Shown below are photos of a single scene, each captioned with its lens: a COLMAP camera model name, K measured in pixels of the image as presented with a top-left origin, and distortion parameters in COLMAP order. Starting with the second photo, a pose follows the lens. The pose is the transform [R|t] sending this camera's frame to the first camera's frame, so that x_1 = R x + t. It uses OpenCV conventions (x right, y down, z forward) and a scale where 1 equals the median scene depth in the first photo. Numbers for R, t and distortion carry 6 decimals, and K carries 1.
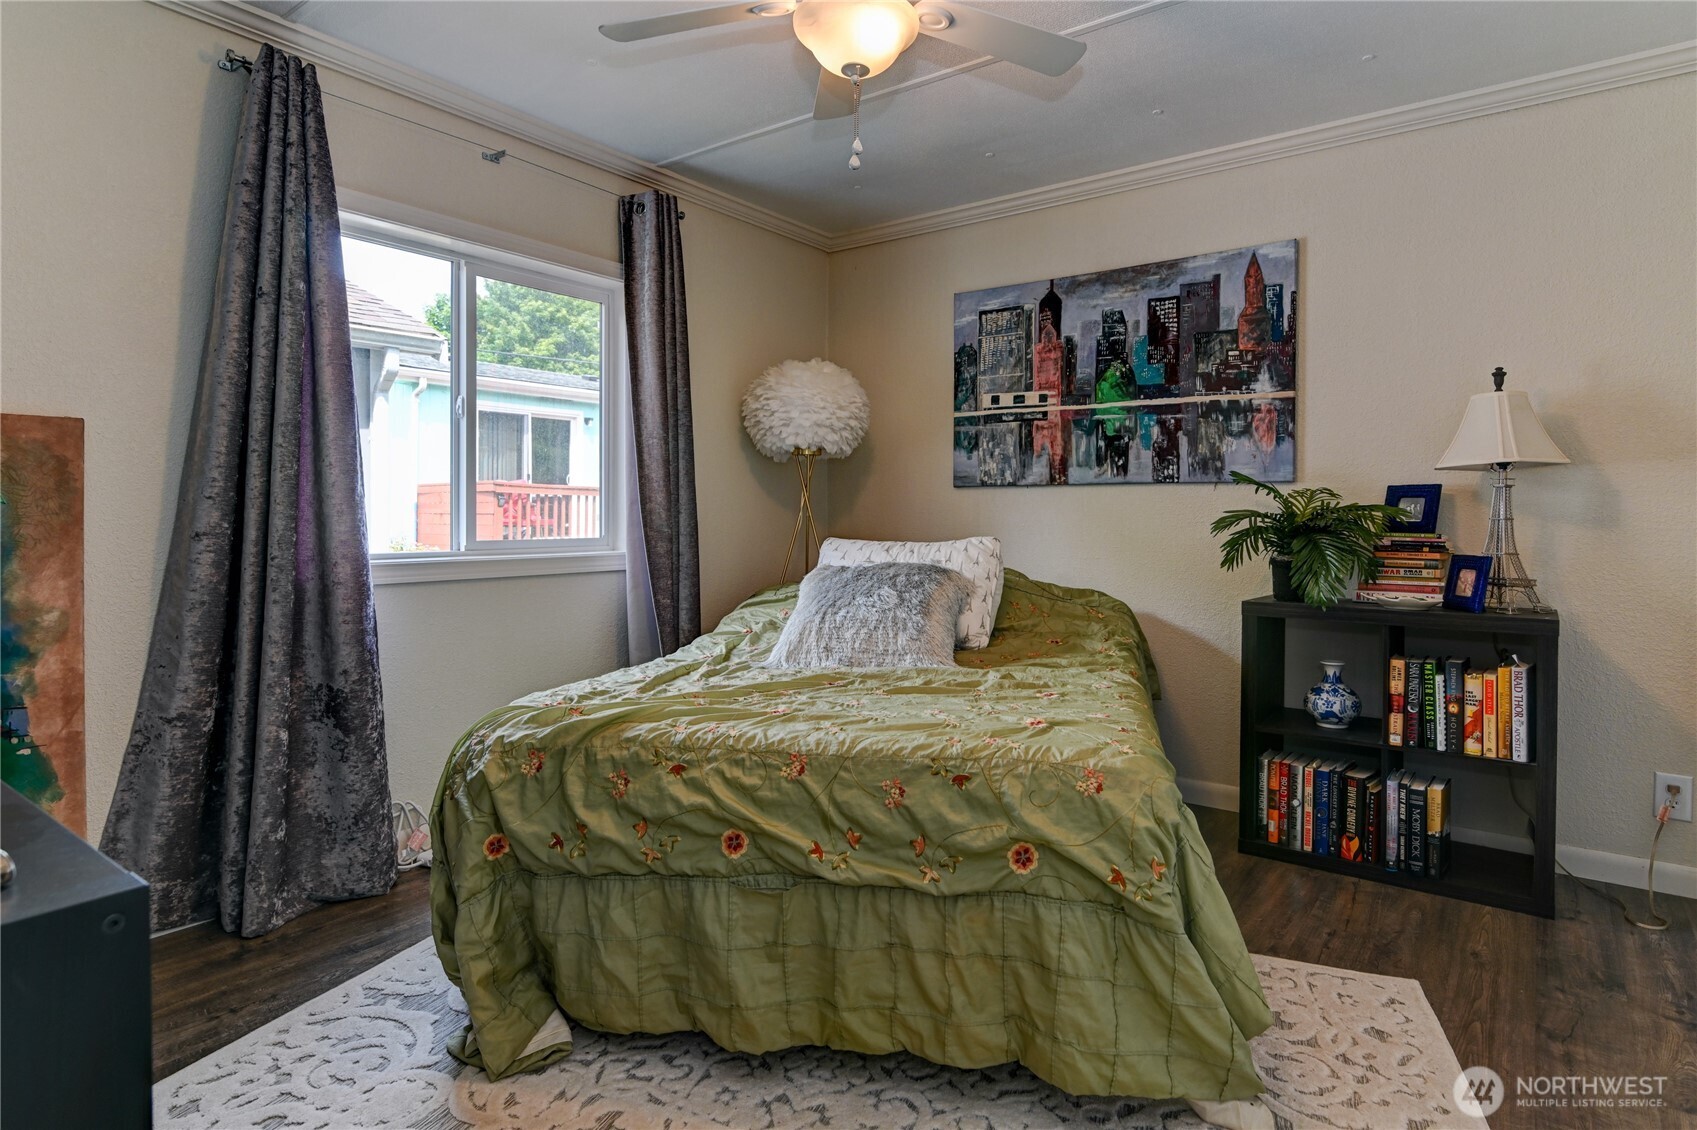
lens RADIAL K [[900.9, 0, 875.2], [0, 900.9, 523.6], [0, 0, 1]] dist [-0.000442, 0.000022]
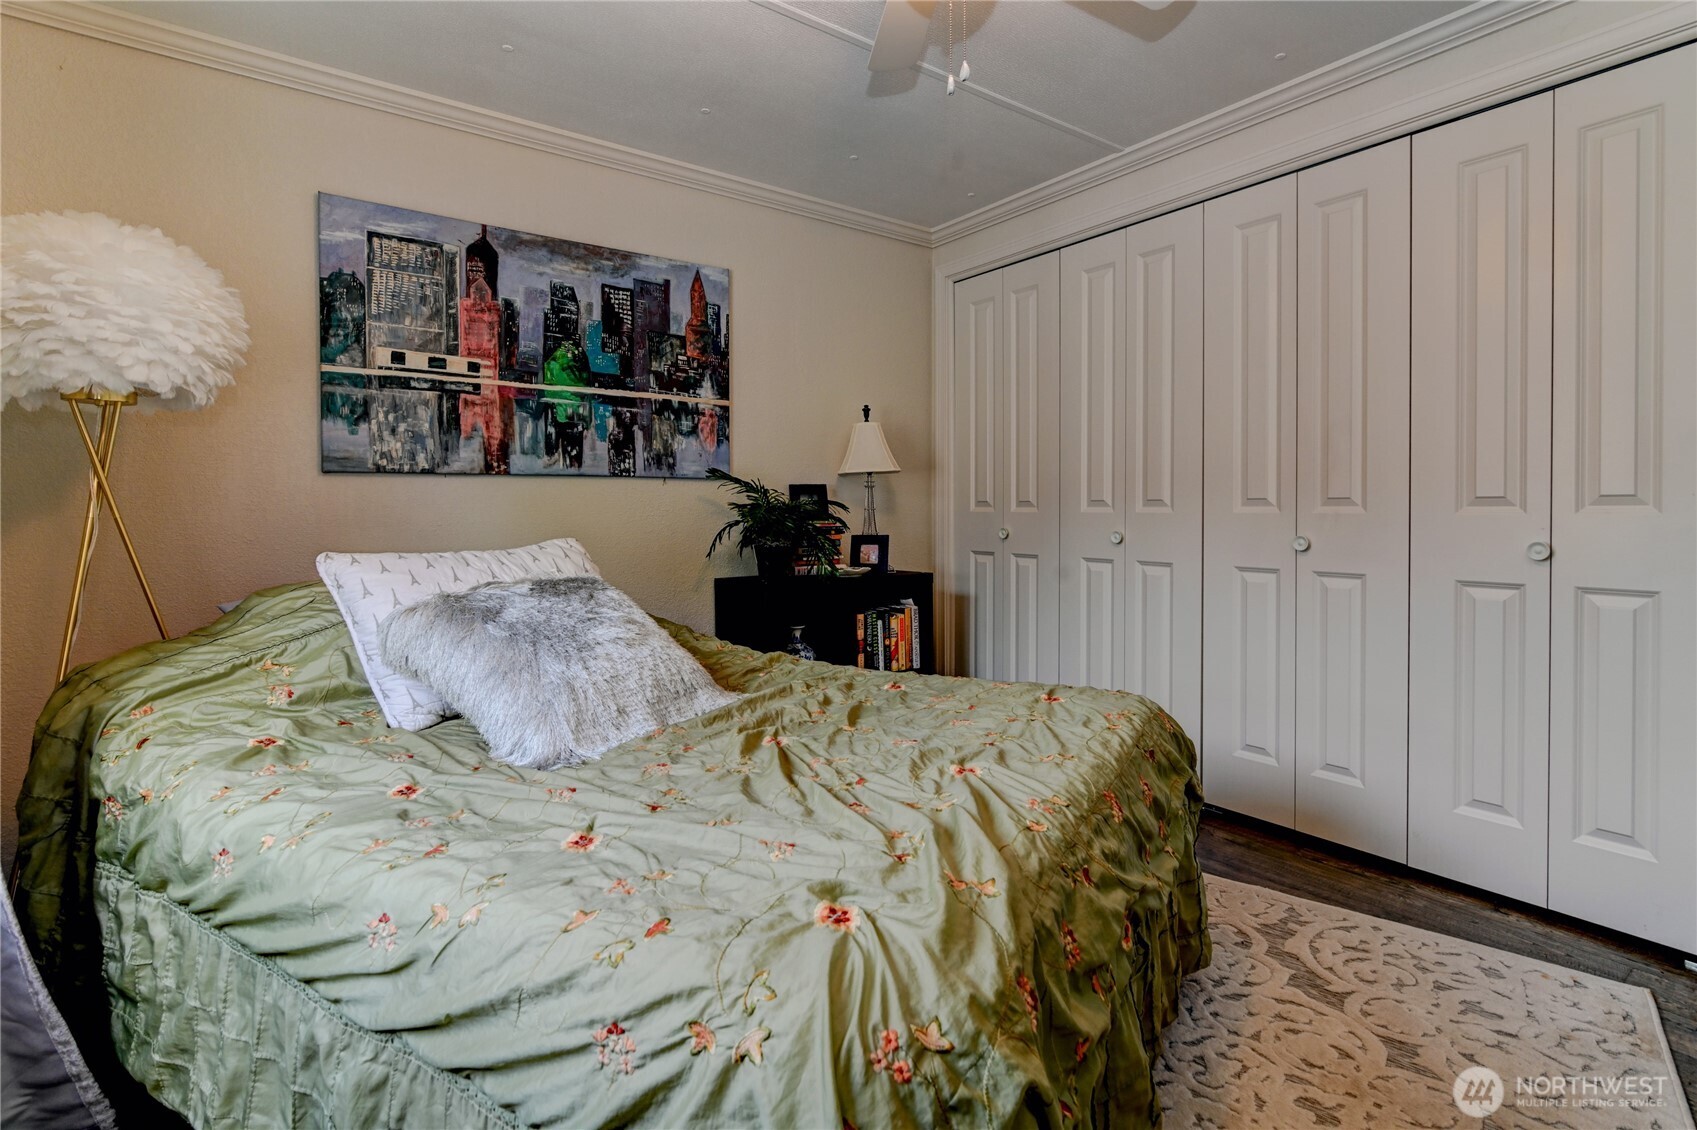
lens RADIAL K [[800.9, 0, 855.0], [0, 800.9, 518.0], [0, 0, 1]] dist [-0.002315, -0.000774]
pose [[0.306011, -0.019891, 0.951820, -0.419444], [0.017588, 0.999729, 0.015238, -0.008490], [-0.951866, 0.012078, 0.306278, 0.476687]]
